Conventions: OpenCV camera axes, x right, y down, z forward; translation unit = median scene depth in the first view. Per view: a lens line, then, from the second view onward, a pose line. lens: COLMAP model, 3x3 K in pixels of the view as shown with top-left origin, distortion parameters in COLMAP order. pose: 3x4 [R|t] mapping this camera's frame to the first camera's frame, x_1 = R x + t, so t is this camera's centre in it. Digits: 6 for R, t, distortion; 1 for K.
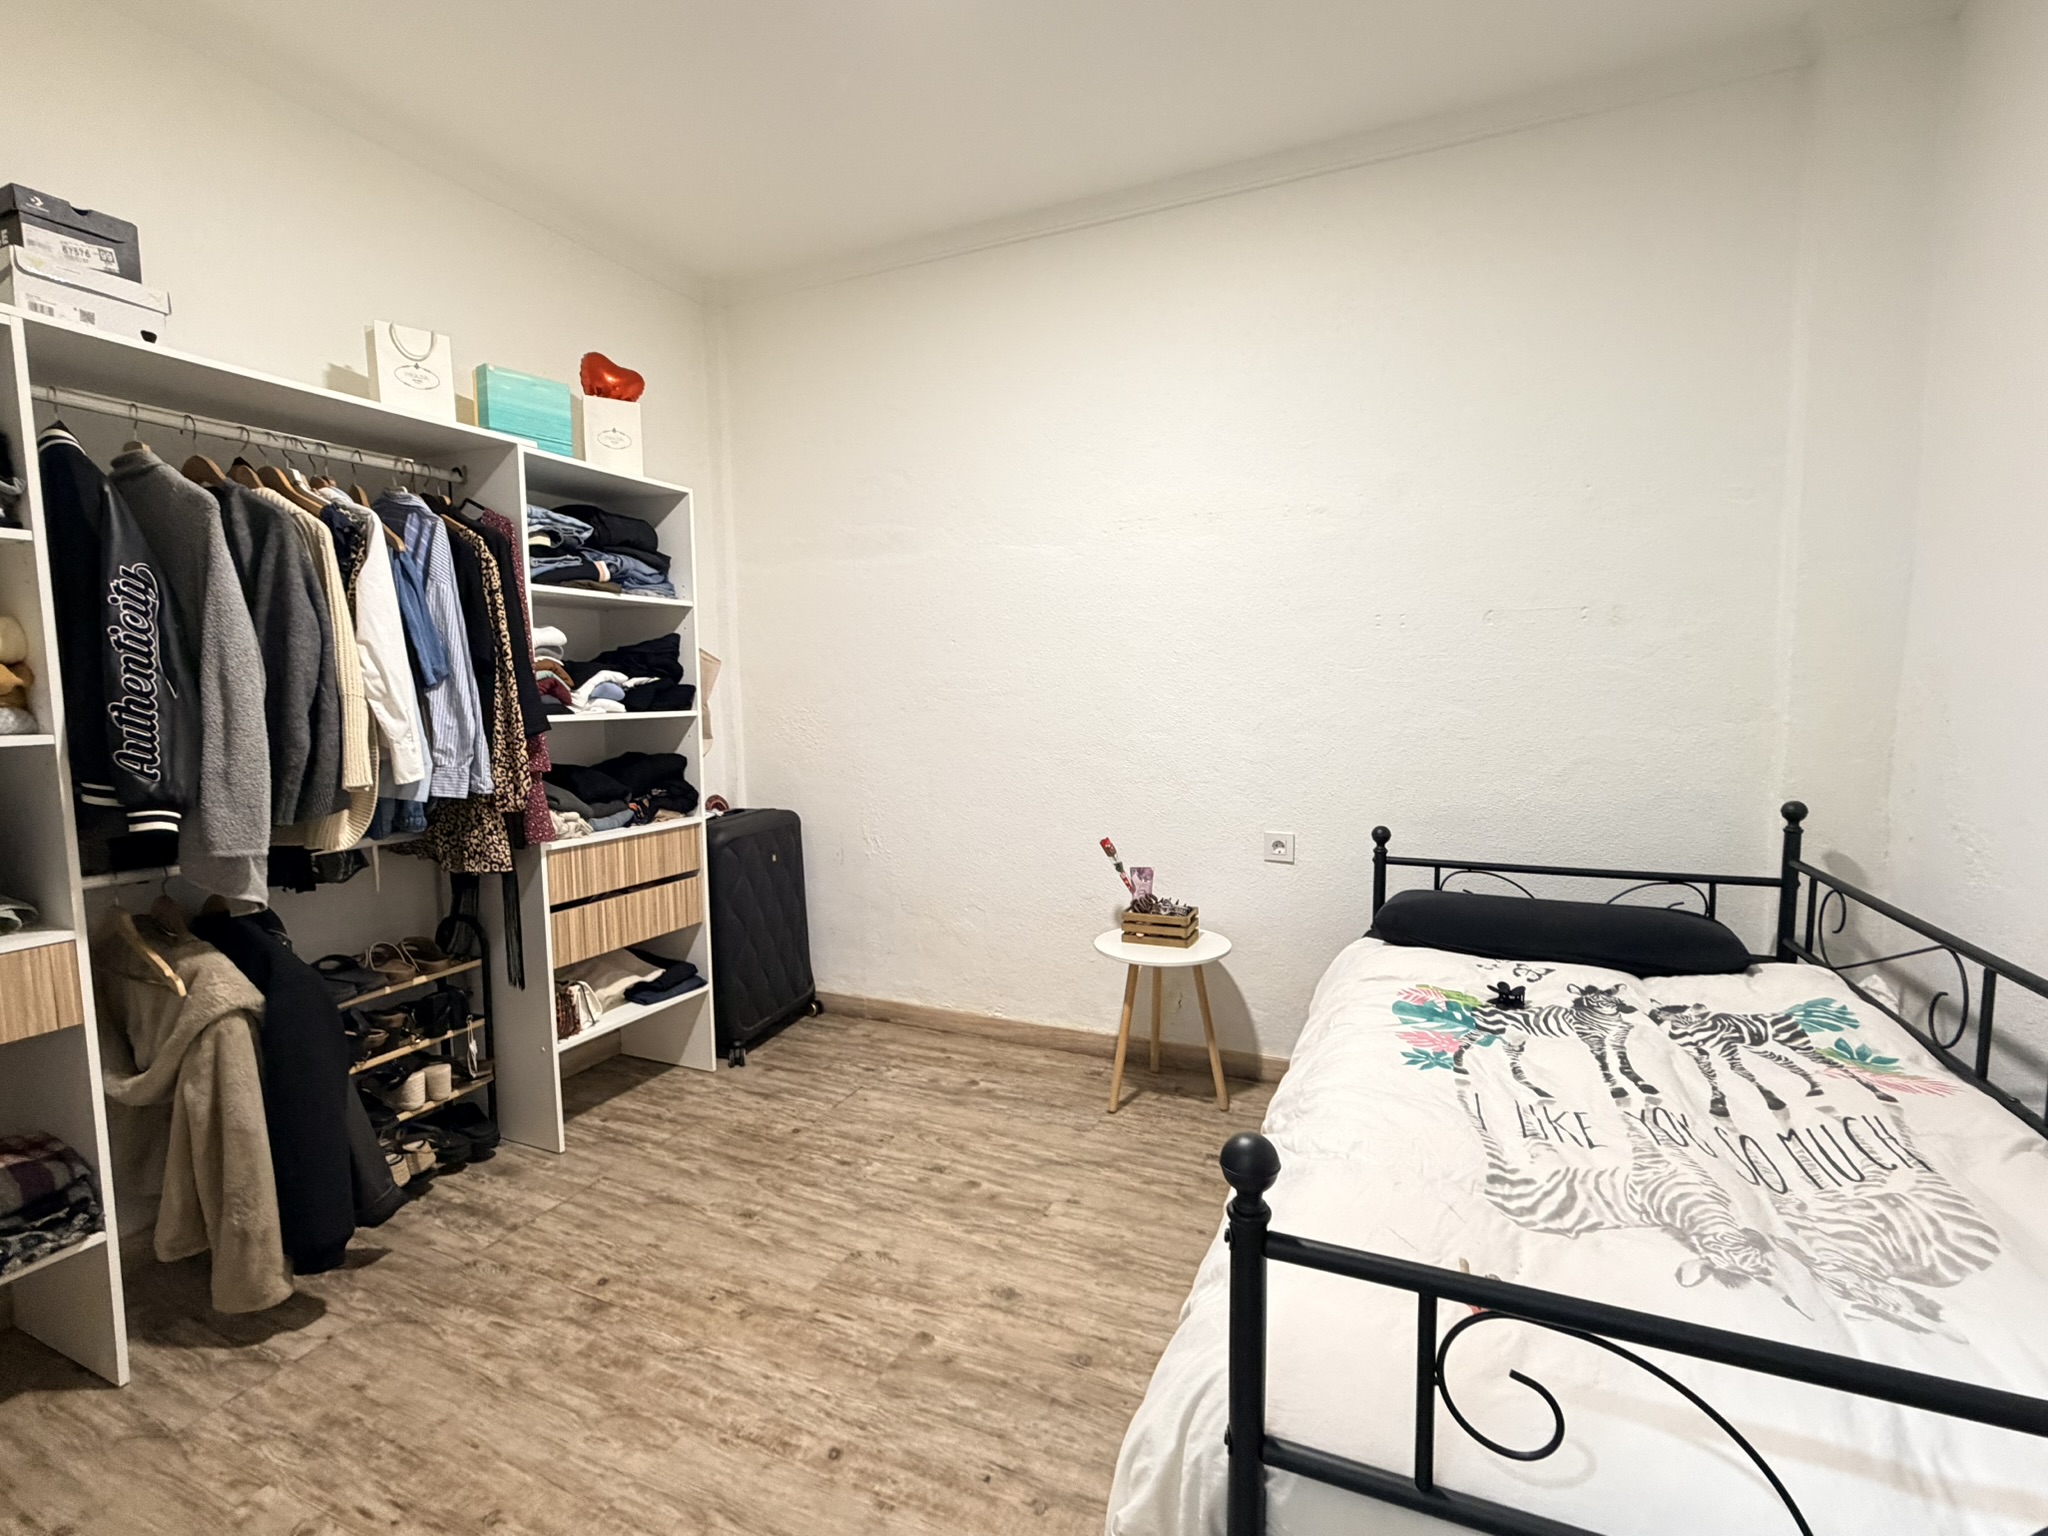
lens RADIAL K [[960.8, 0, 1024.8], [0, 960.8, 776.7], [0, 0, 1]] dist [-0.001889, 0.000055]
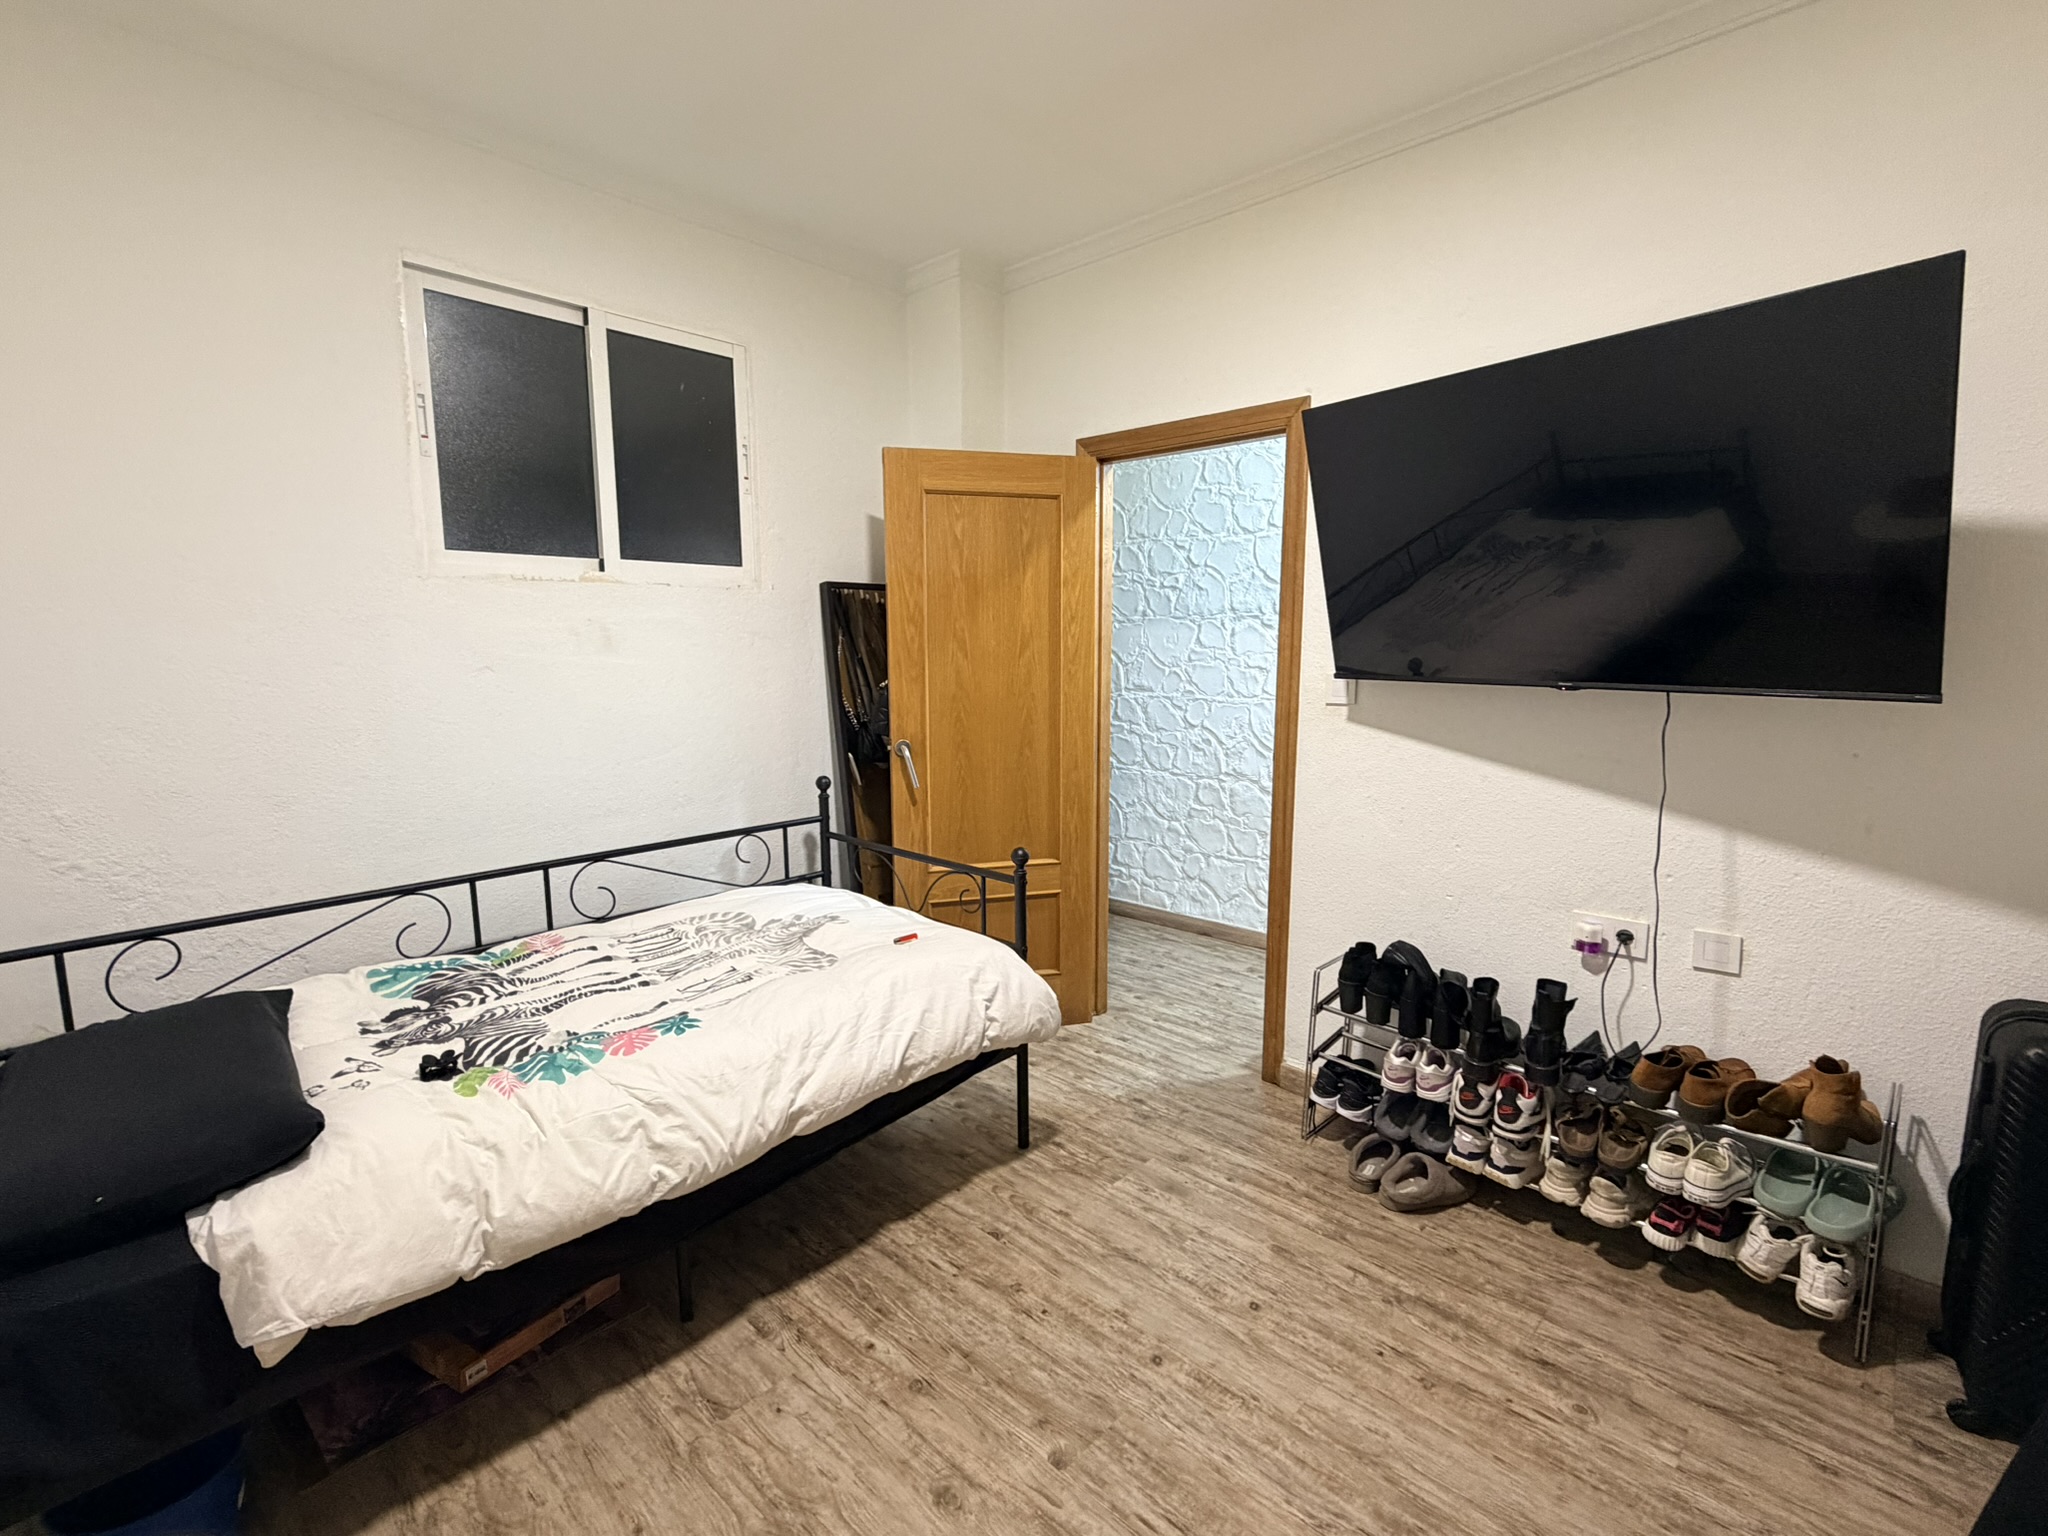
lens RADIAL K [[960.8, 0, 1020.6], [0, 960.8, 764.2], [0, 0, 1]] dist [-0.001889, 0.000055]
pose [[-0.944614, -0.030261, 0.326784, -0.398578], [0.043702, 0.975273, 0.216638, -0.289272], [-0.325260, 0.218921, -0.919935, 1.958103]]
